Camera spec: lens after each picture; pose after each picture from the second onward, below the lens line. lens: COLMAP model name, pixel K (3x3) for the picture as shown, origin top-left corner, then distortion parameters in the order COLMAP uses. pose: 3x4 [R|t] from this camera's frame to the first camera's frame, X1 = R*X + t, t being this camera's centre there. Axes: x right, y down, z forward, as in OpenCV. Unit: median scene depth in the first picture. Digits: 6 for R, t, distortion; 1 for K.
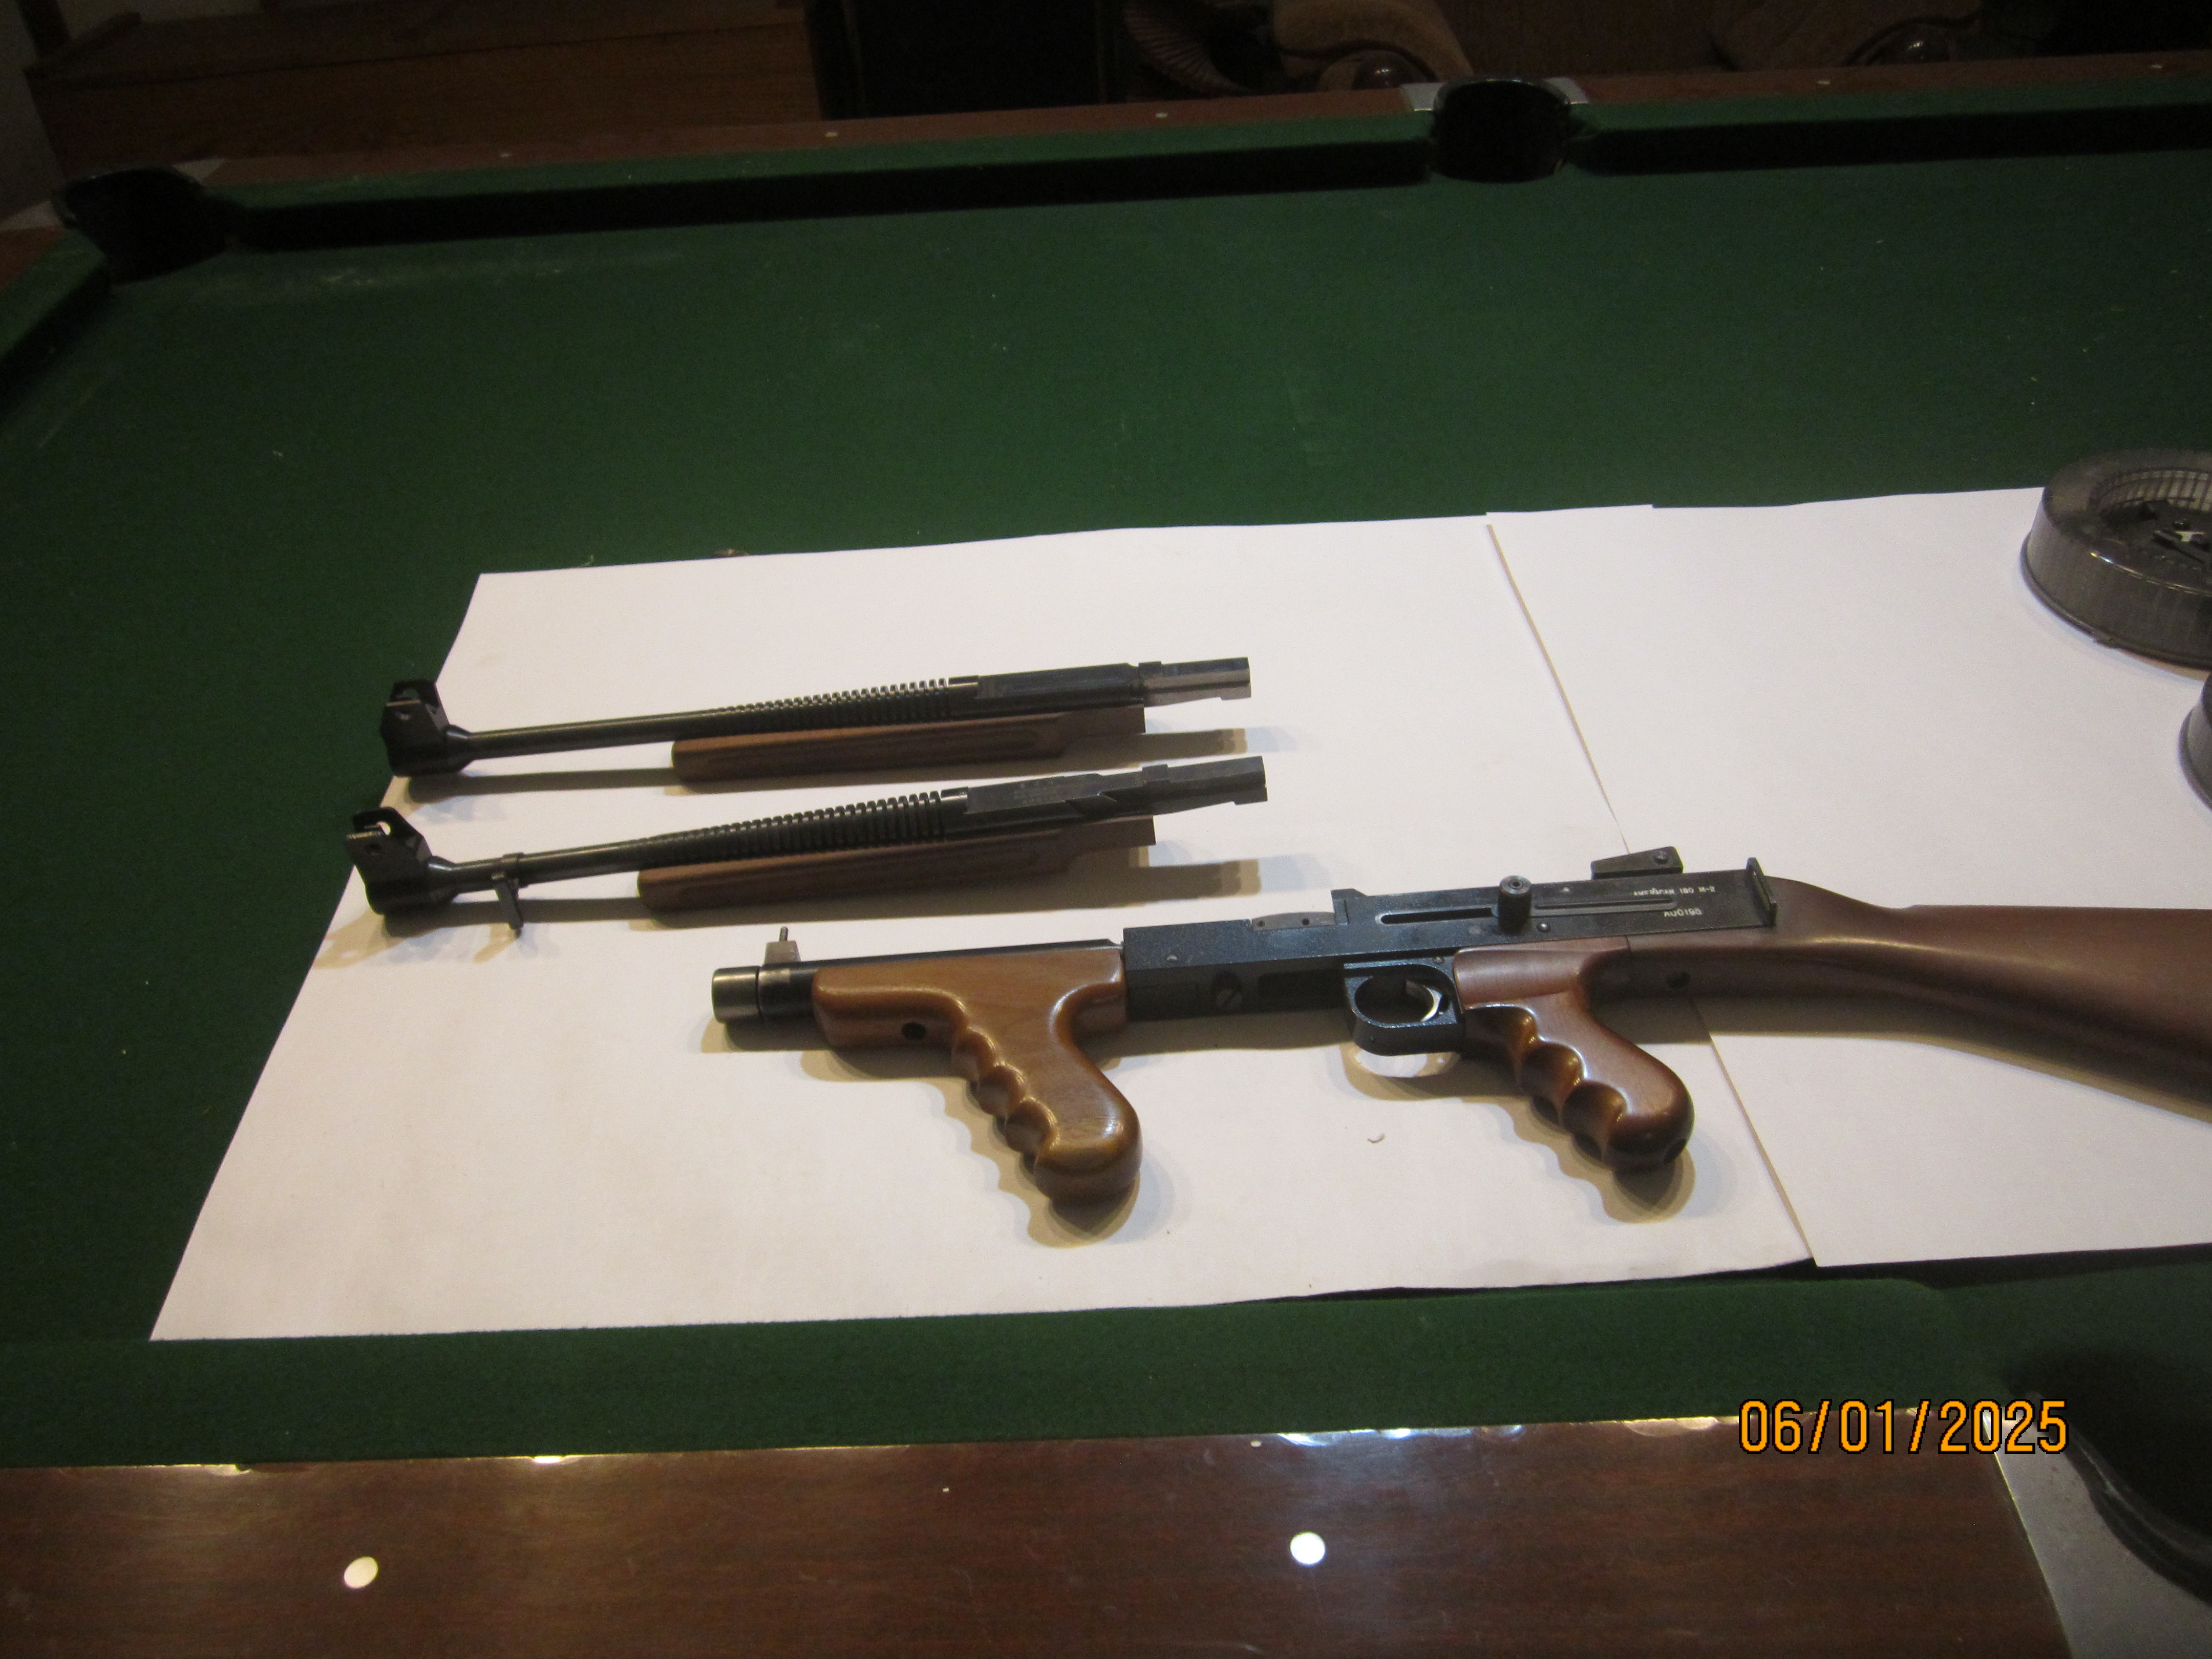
lens RADIAL K [[1779.9, 0, 1143.7], [0, 1779.9, 829.5], [0, 0, 1]] dist [-0.049255, 0.007707]
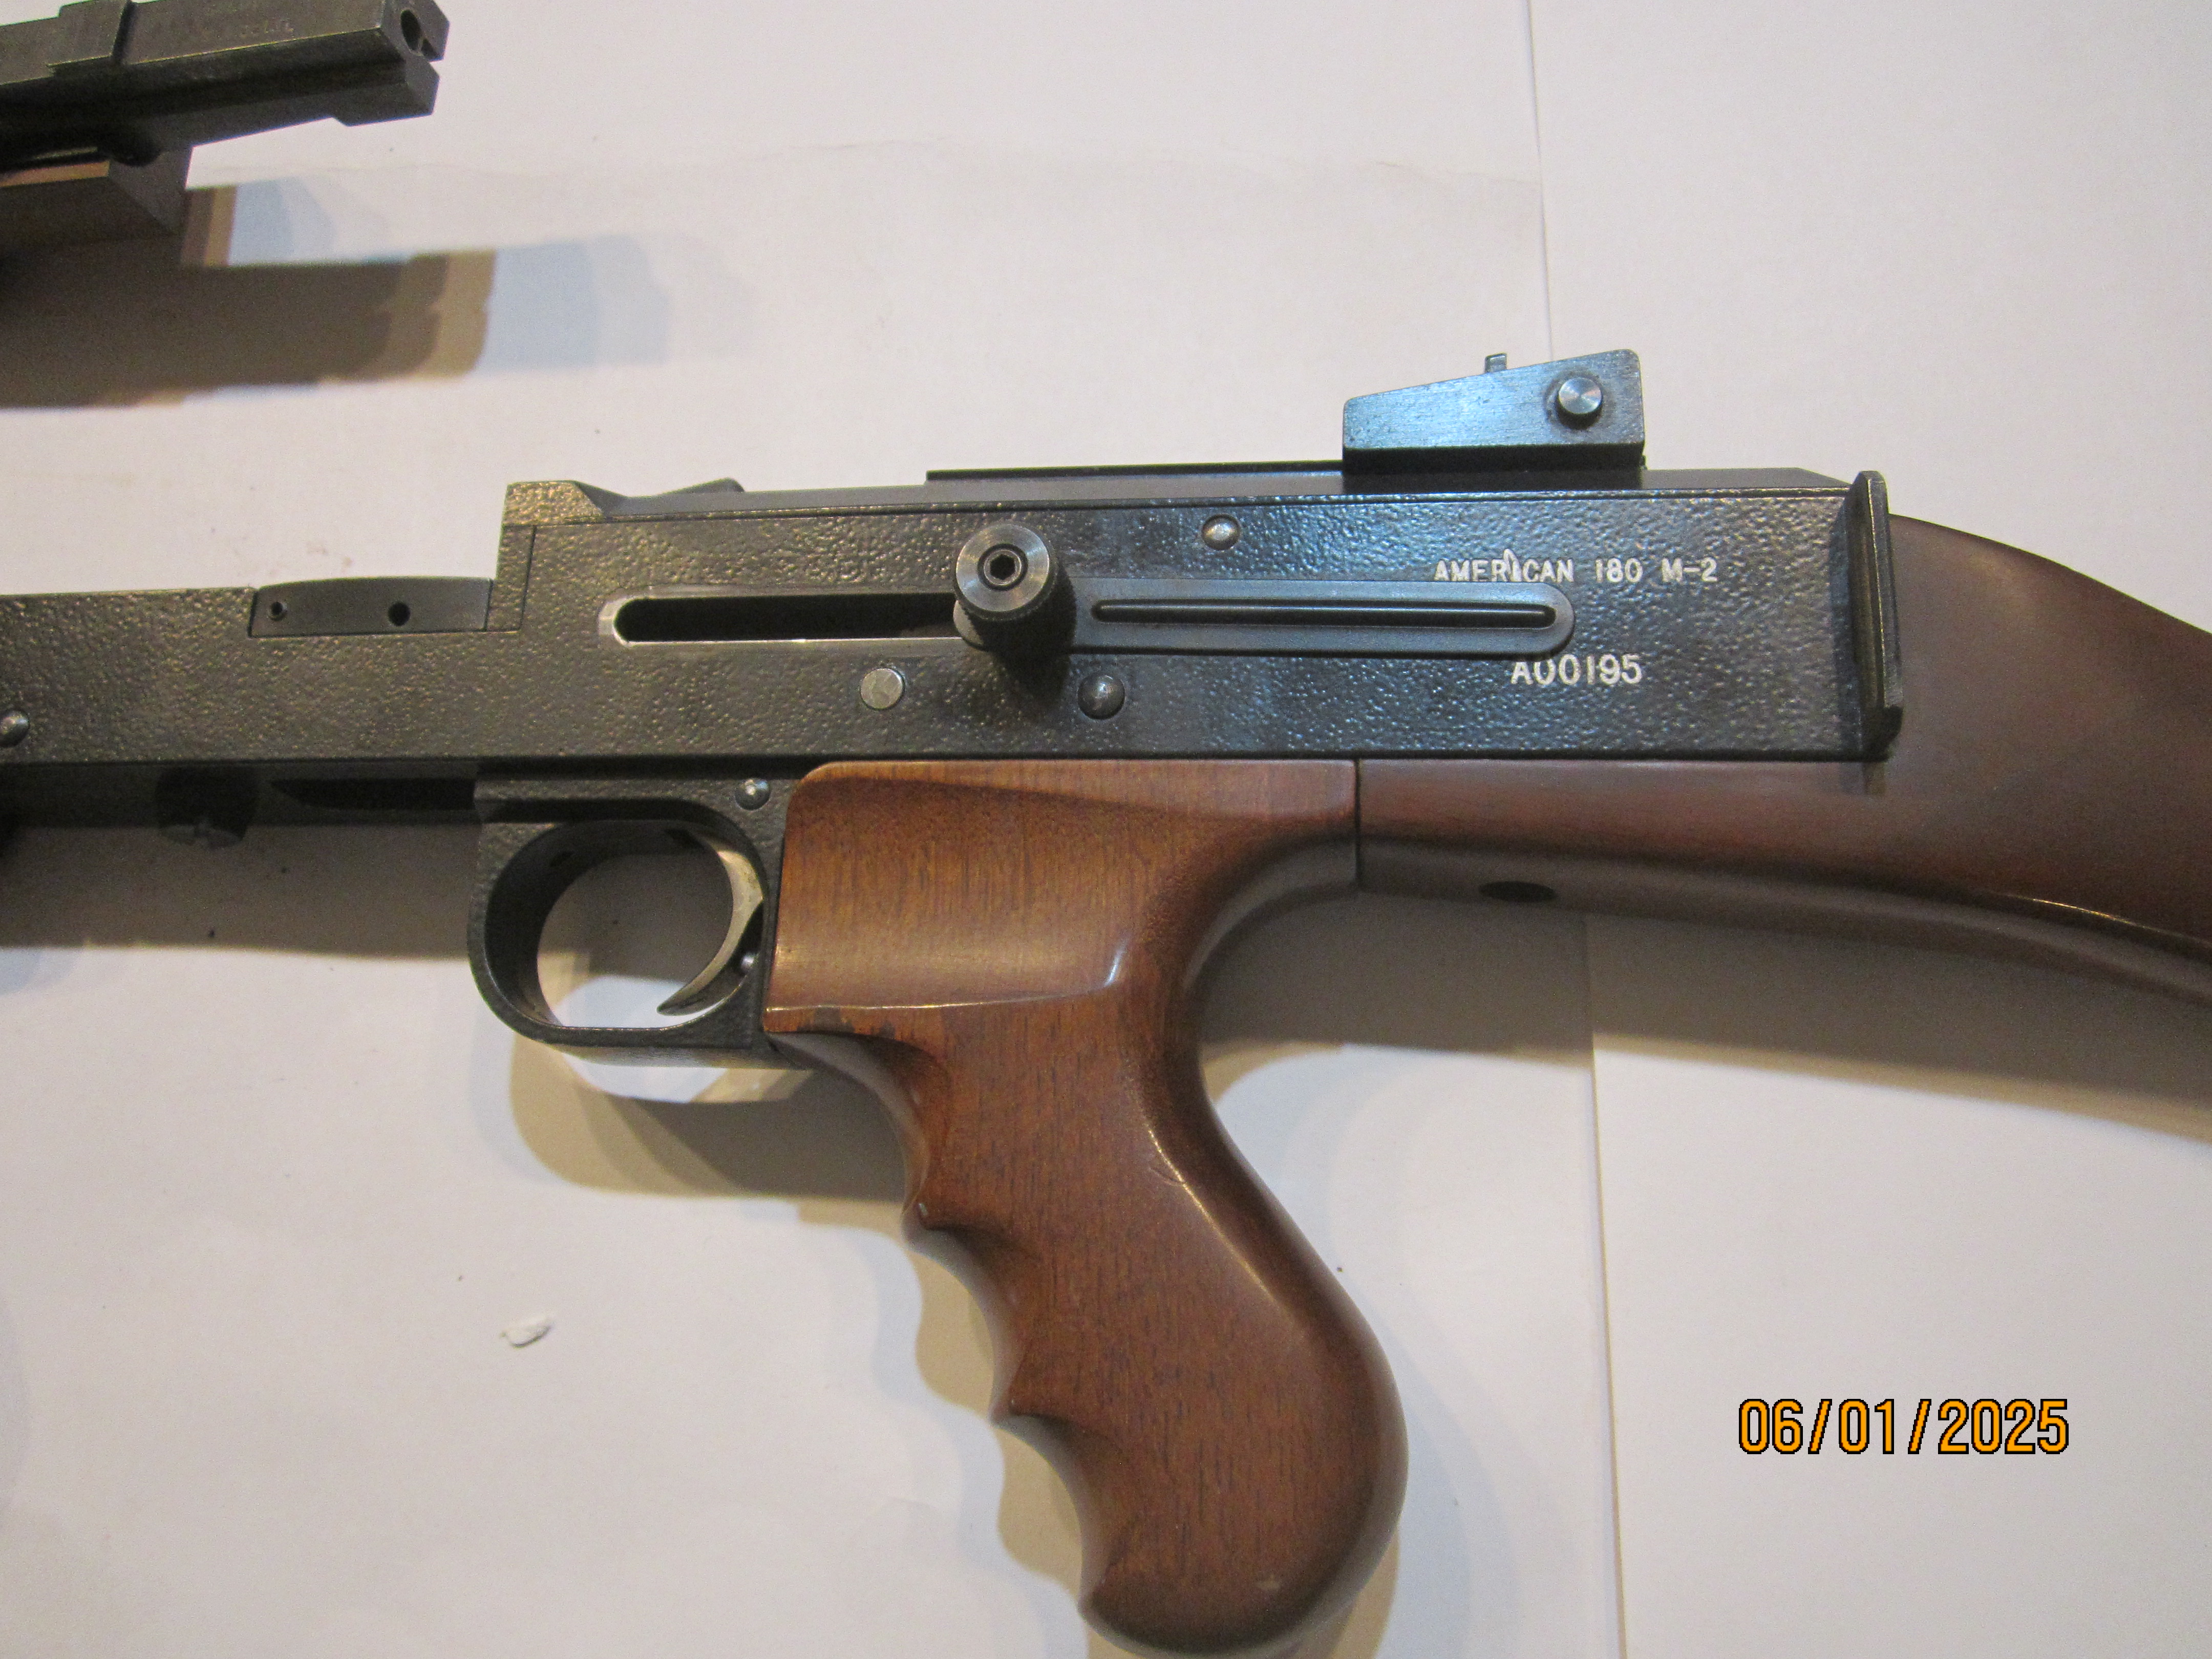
lens RADIAL K [[1779.9, 0, 1116.3], [0, 1779.9, 828.8], [0, 0, 1]] dist [-0.049255, 0.007707]
pose [[0.993539, 0.059264, -0.096791, 0.255025], [0.006054, 0.823944, 0.566639, -0.097735], [0.113331, -0.563564, 0.818261, 0.726245]]
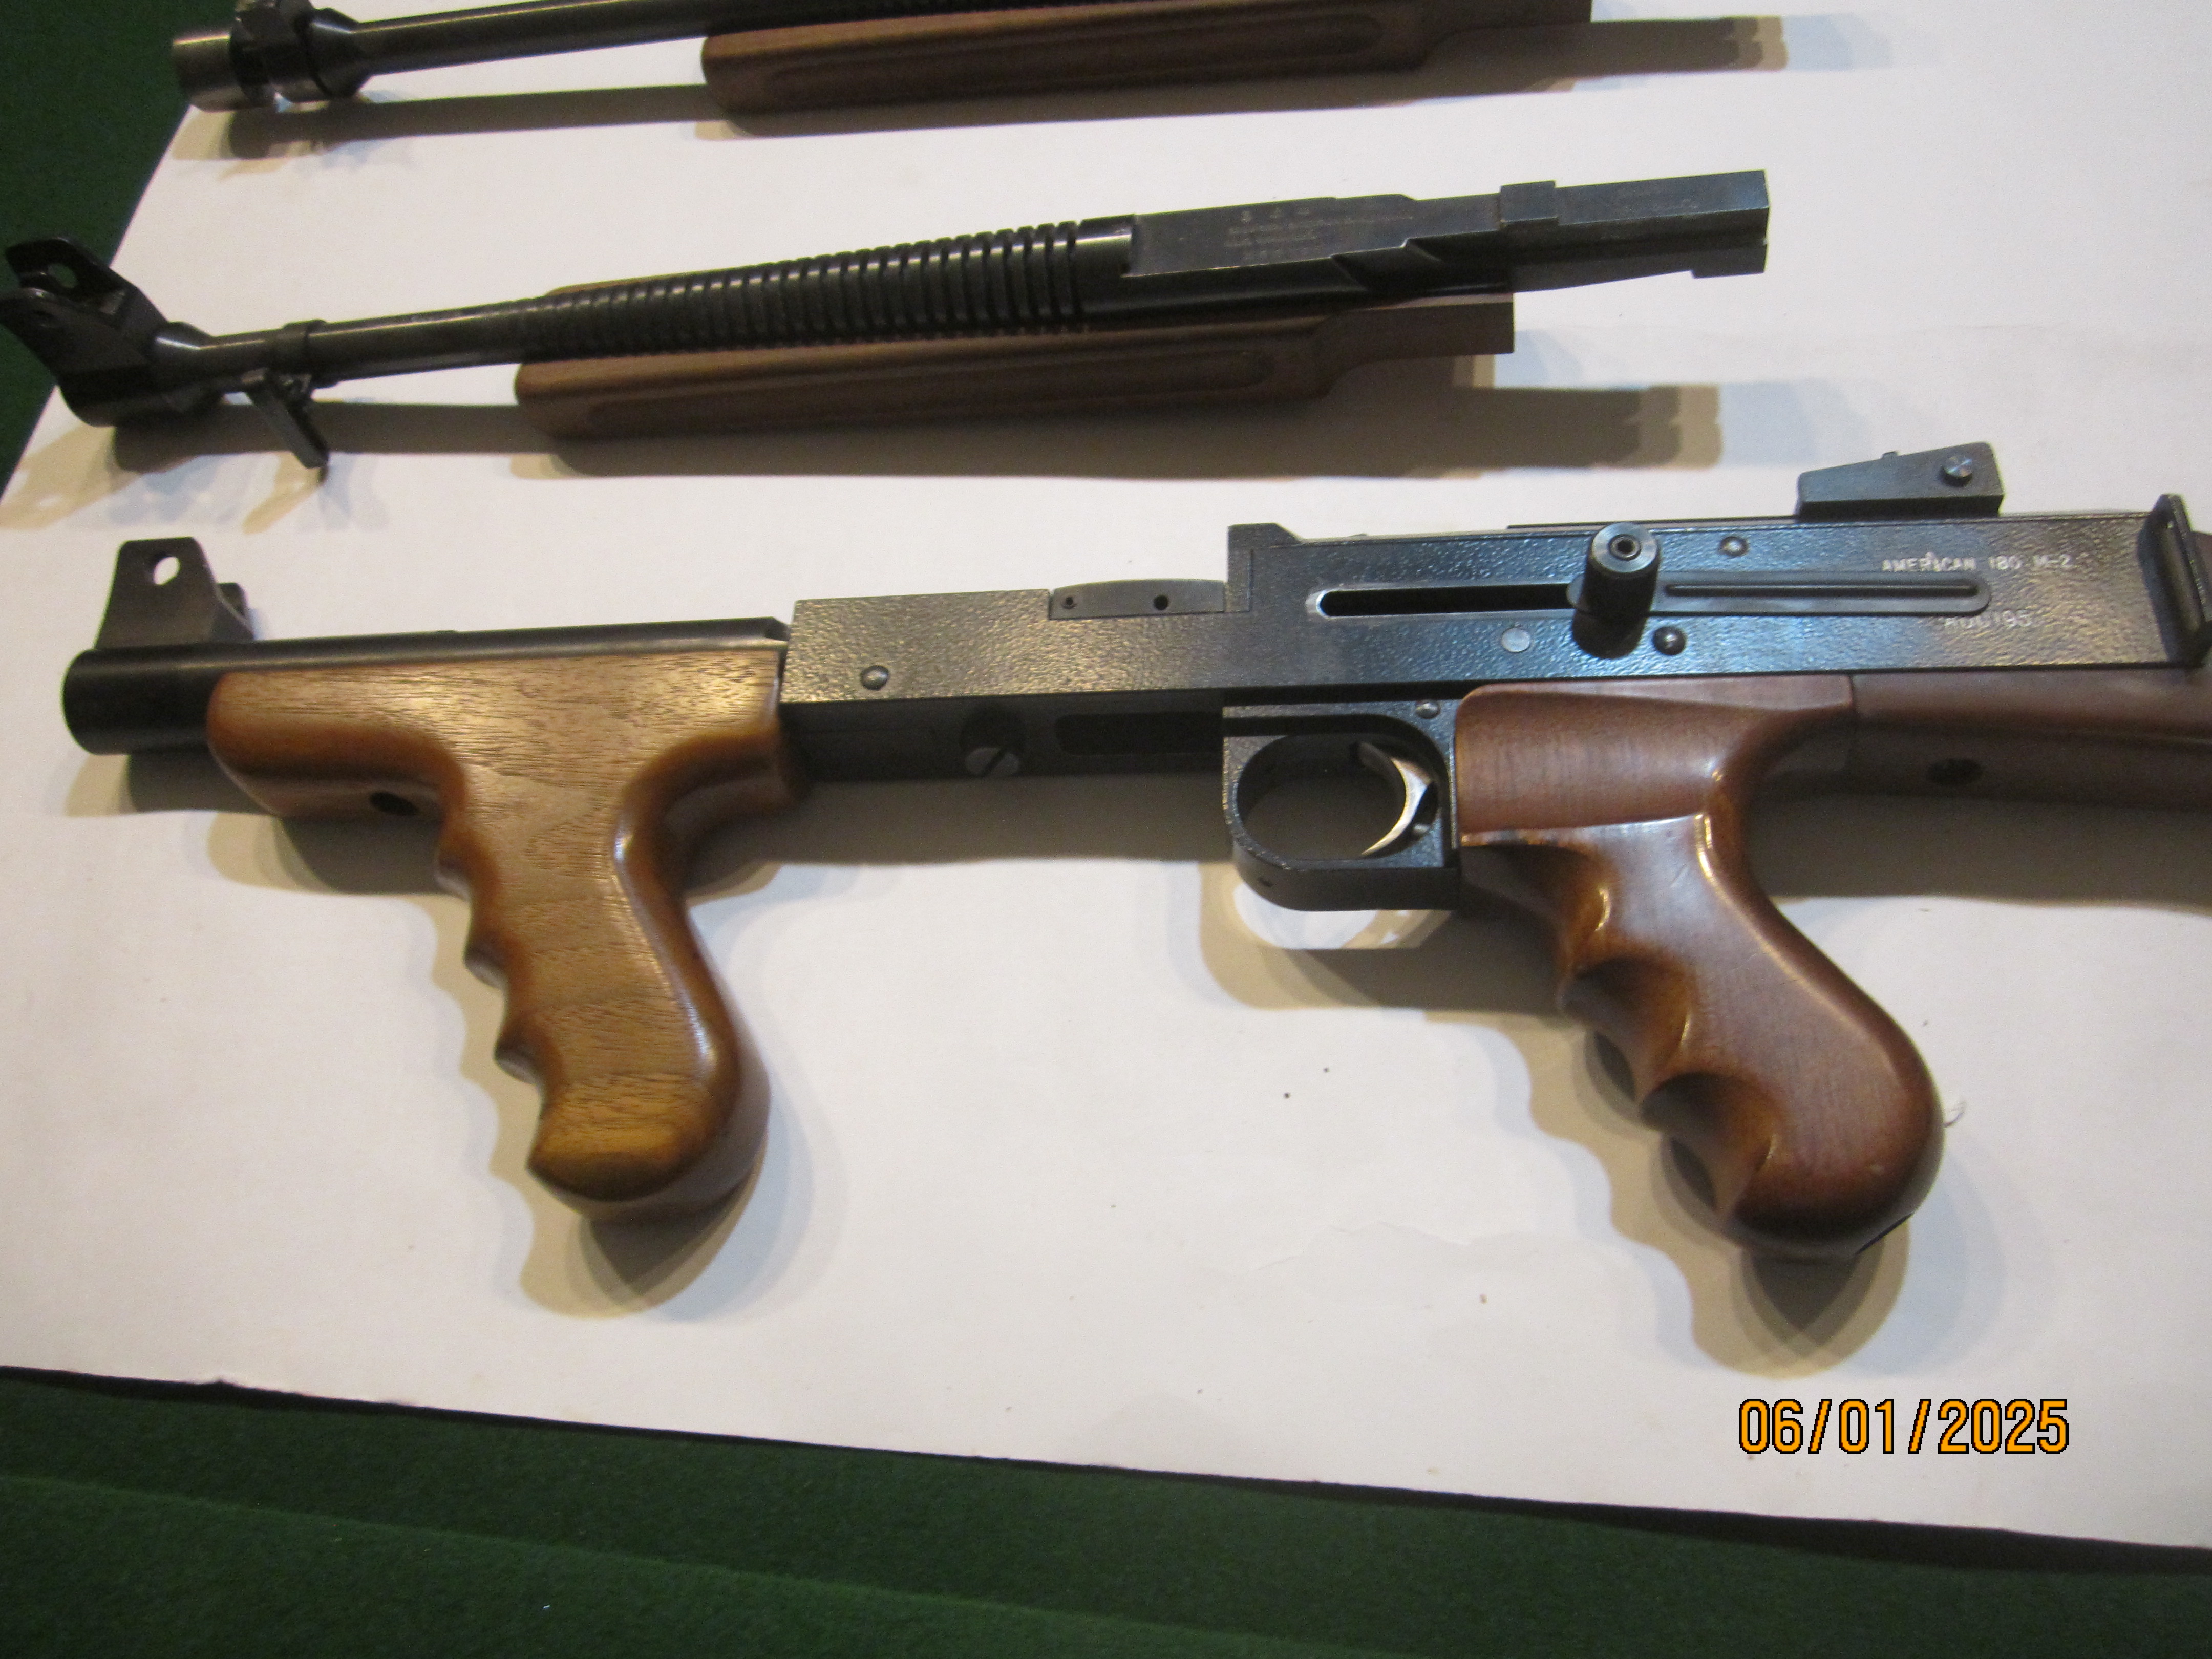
lens RADIAL K [[1779.9, 0, 1157.7], [0, 1779.9, 825.6], [0, 0, 1]] dist [-0.049255, 0.007707]
pose [[0.993730, 0.045081, -0.102318, 0.141378], [-0.004486, 0.930455, 0.366379, -0.066085], [0.111719, -0.363623, 0.924823, 0.538709]]
